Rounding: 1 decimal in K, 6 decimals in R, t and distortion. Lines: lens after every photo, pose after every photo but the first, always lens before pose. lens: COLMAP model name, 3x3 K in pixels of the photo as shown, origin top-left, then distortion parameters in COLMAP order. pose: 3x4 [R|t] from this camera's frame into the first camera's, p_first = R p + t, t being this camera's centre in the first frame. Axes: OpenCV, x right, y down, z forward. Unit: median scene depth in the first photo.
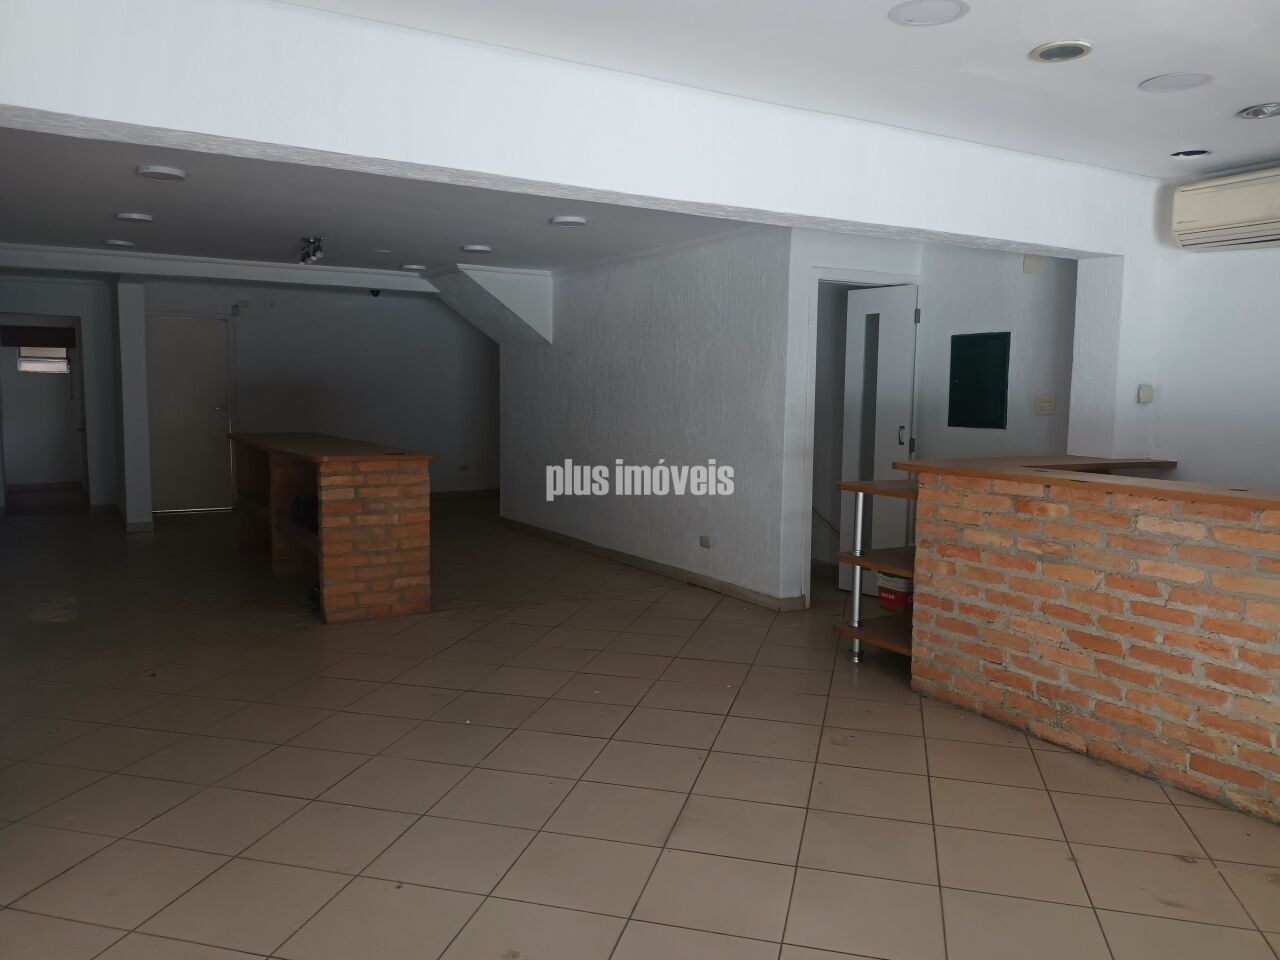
lens RADIAL K [[968.8, 0, 639.3], [0, 968.8, 480.0], [0, 0, 1]] dist [0.052584, -0.020259]
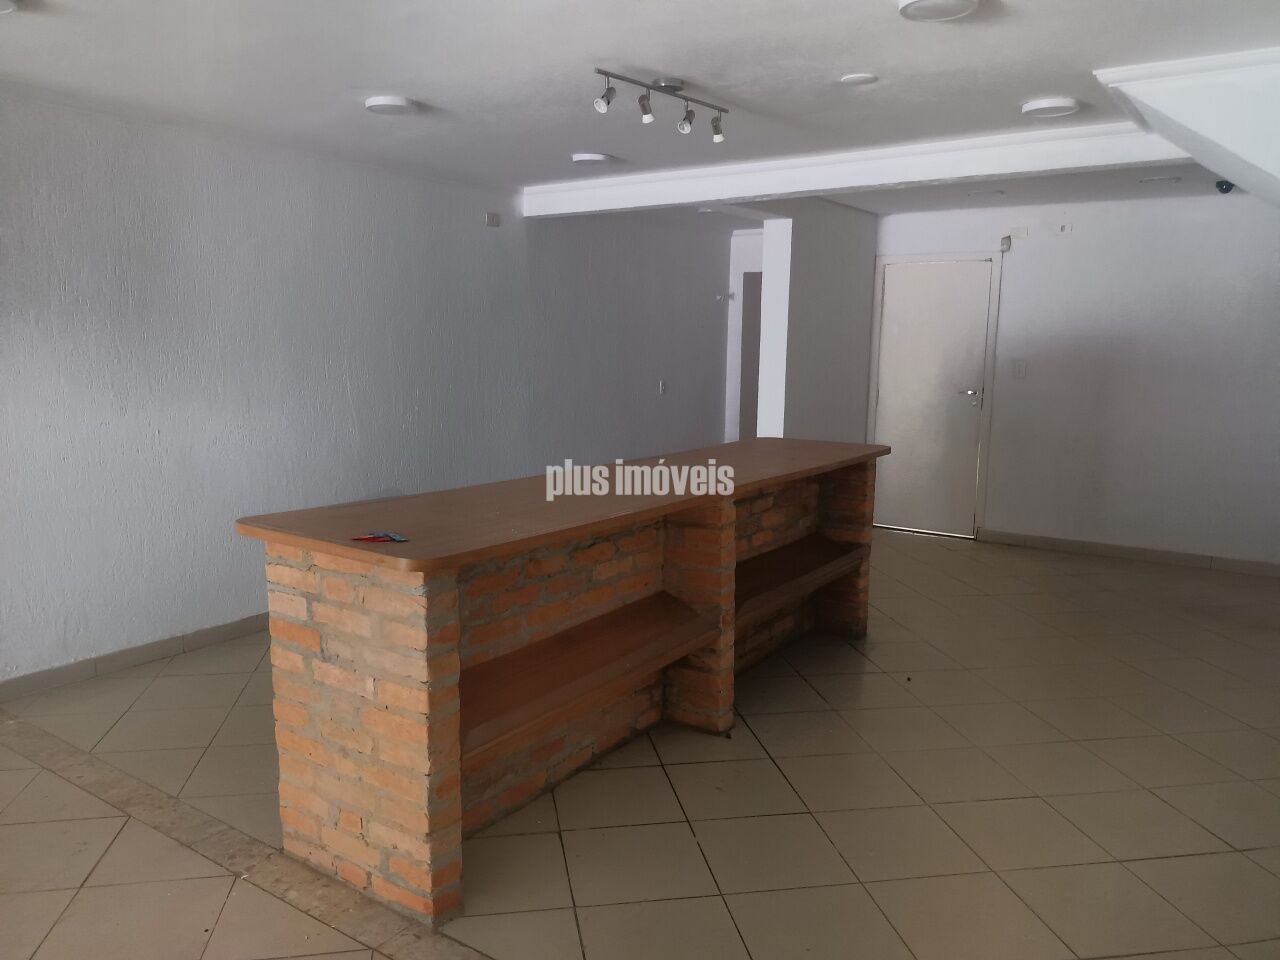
lens RADIAL K [[968.8, 0, 642.5], [0, 968.8, 480.6], [0, 0, 1]] dist [0.052584, -0.020259]
pose [[0.426779, 0.129949, -0.894971, 0.174910], [-0.095389, 0.990570, 0.098343, -0.104940], [0.899311, 0.043400, 0.435150, 0.920598]]
